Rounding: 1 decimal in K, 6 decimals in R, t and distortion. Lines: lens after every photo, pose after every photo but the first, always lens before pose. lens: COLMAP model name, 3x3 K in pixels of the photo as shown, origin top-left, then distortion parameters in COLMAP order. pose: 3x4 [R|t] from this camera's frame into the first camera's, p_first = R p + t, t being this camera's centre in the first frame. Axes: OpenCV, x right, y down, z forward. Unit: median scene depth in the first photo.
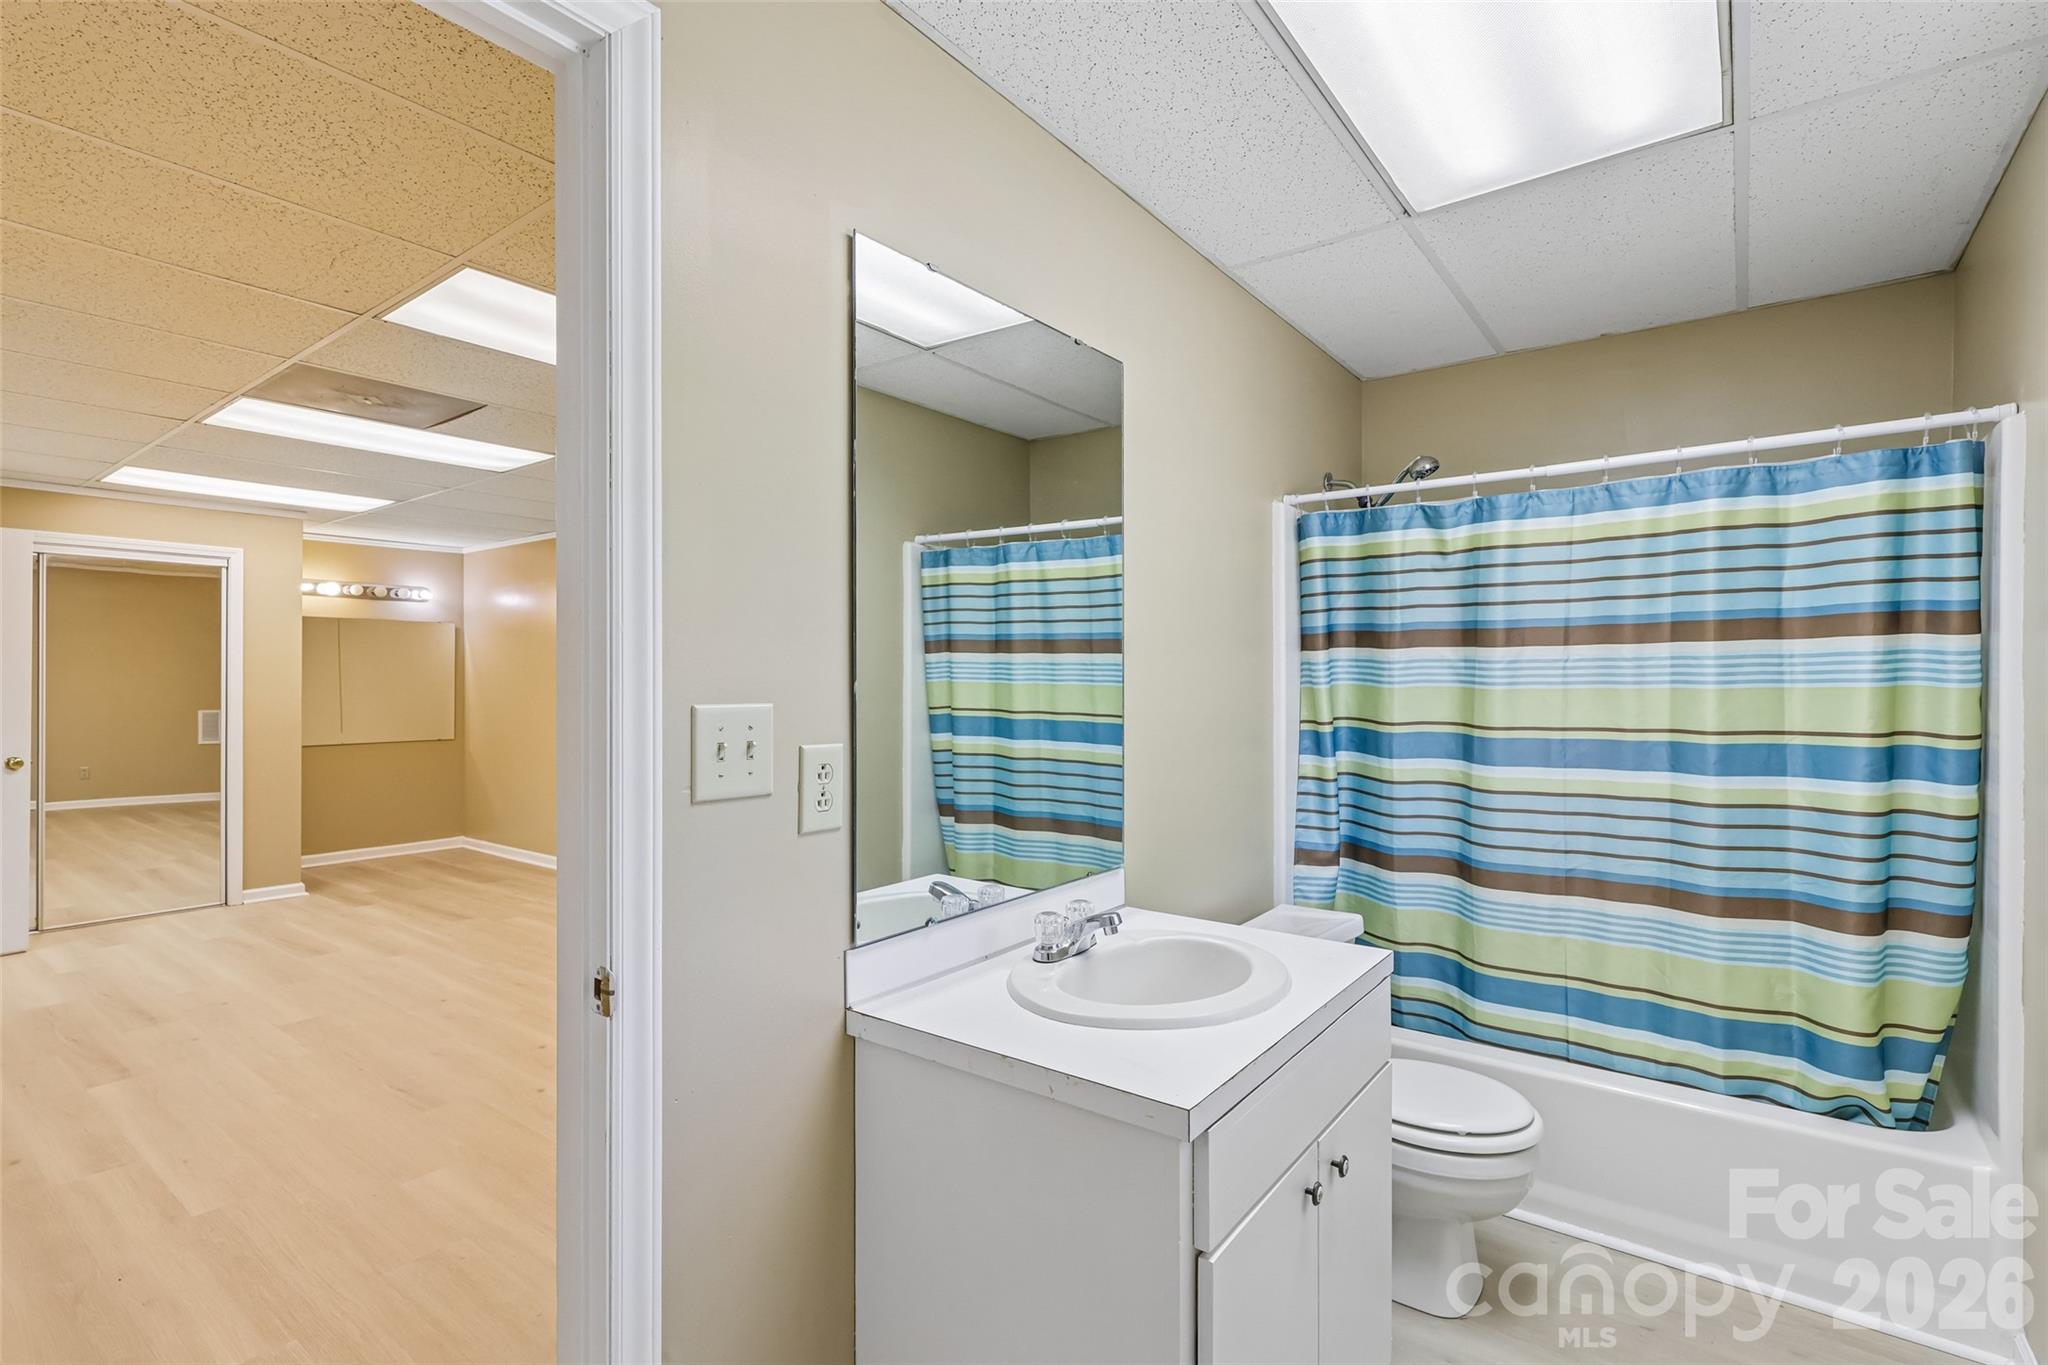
lens RADIAL K [[951.7, 0, 1024.0], [0, 951.7, 682.5], [0, 0, 1]] dist [0.000435, 0.000023]
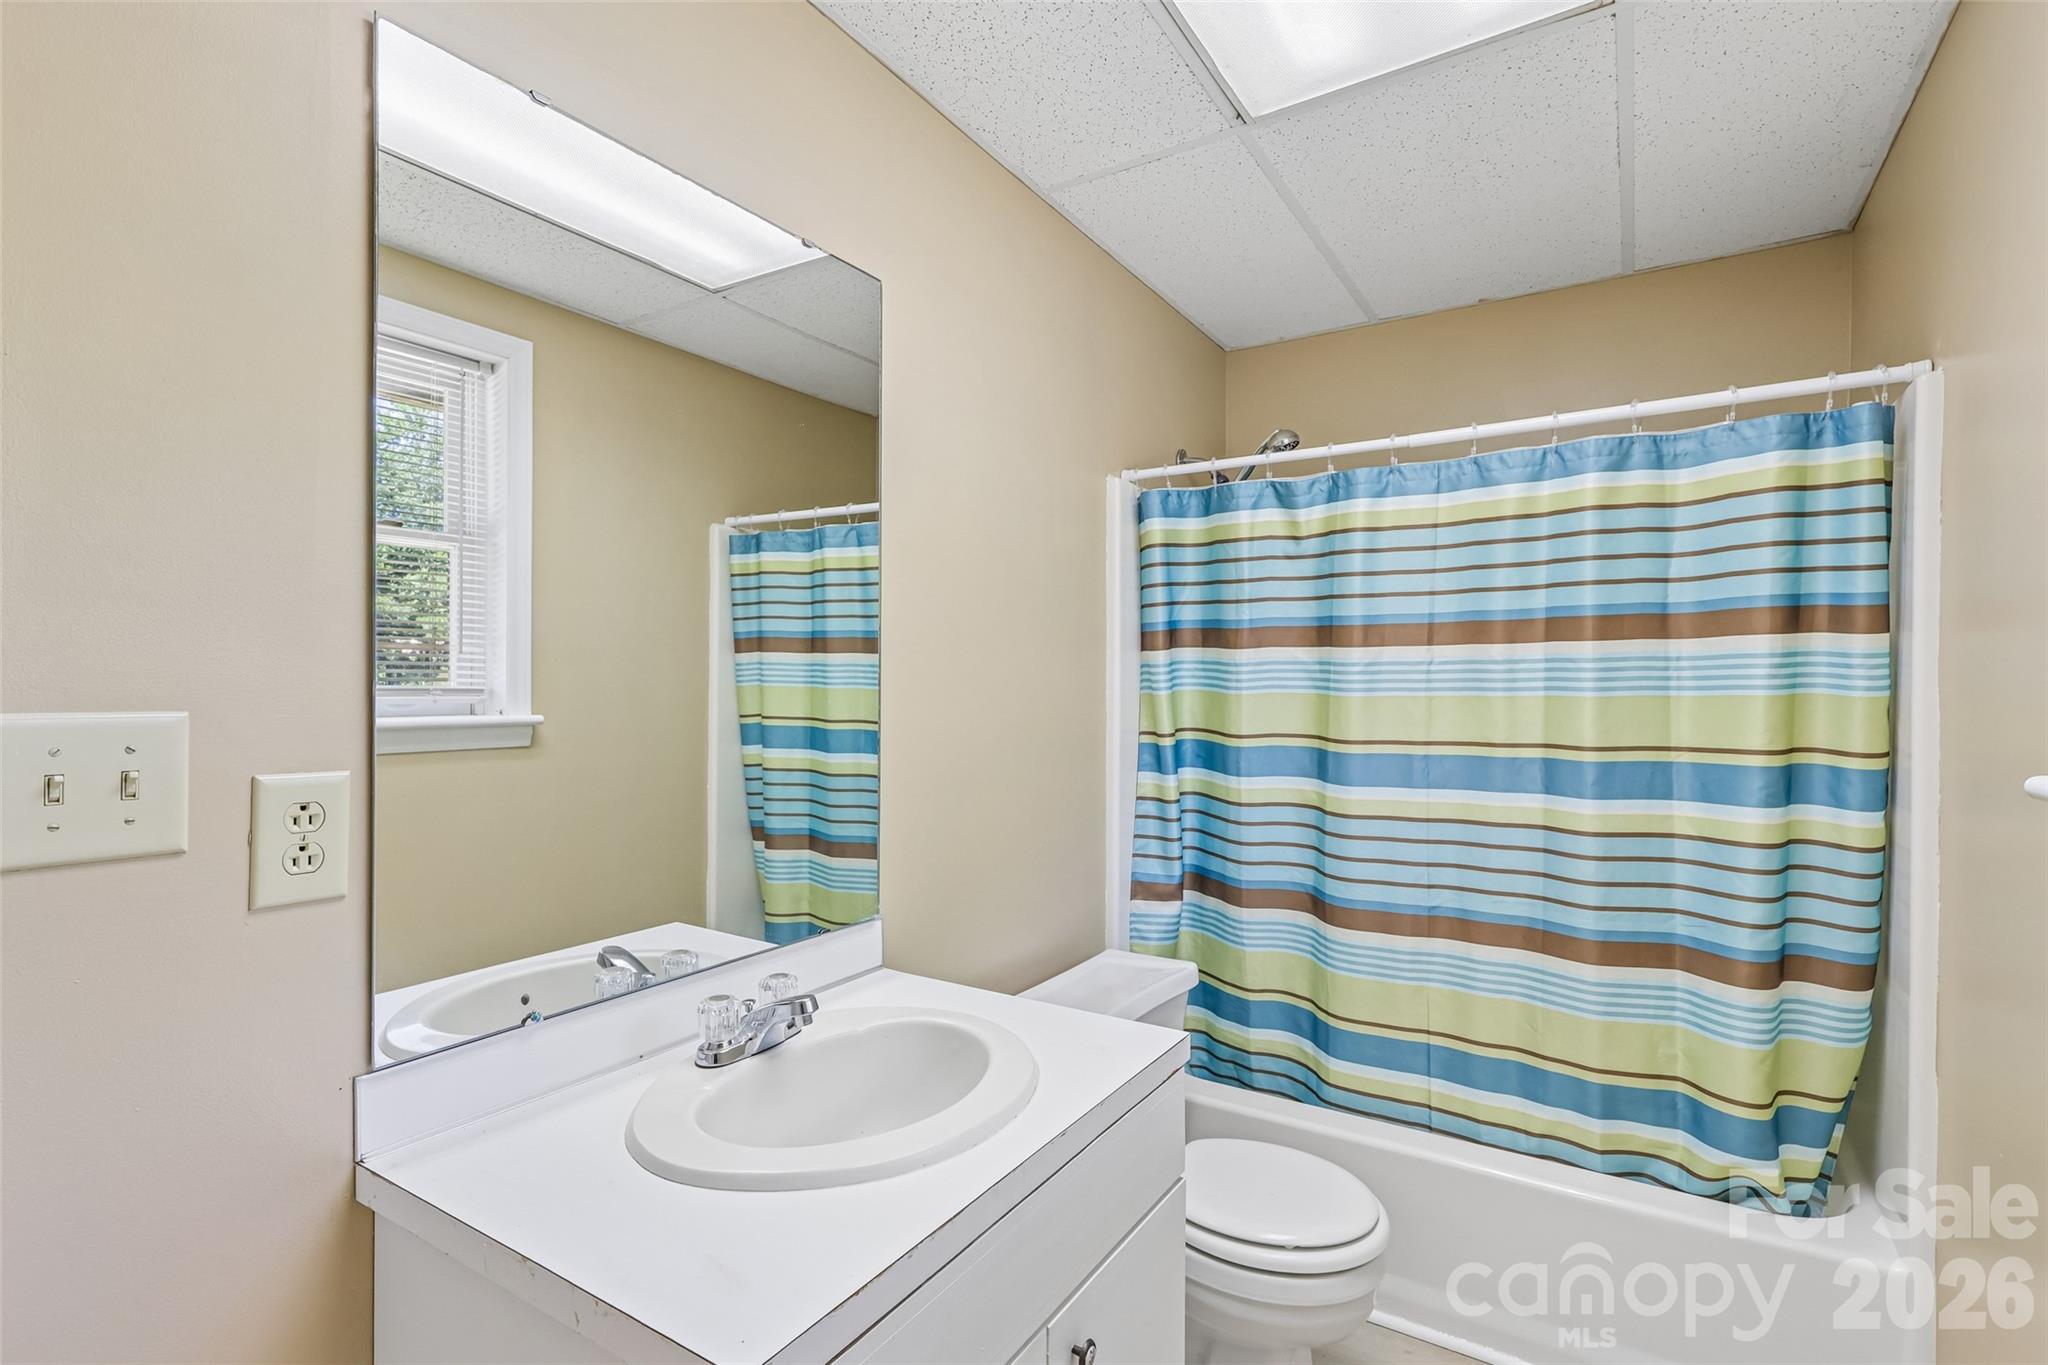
lens RADIAL K [[955.9, 0, 1022.1], [0, 955.9, 690.2], [0, 0, 1]] dist [0.000654, -0.000271]
pose [[0.997044, 0.004892, 0.076682, 0.148161], [-0.004938, 0.999988, 0.000418, 0.002855], [-0.076679, -0.000795, 0.997056, 0.183412]]
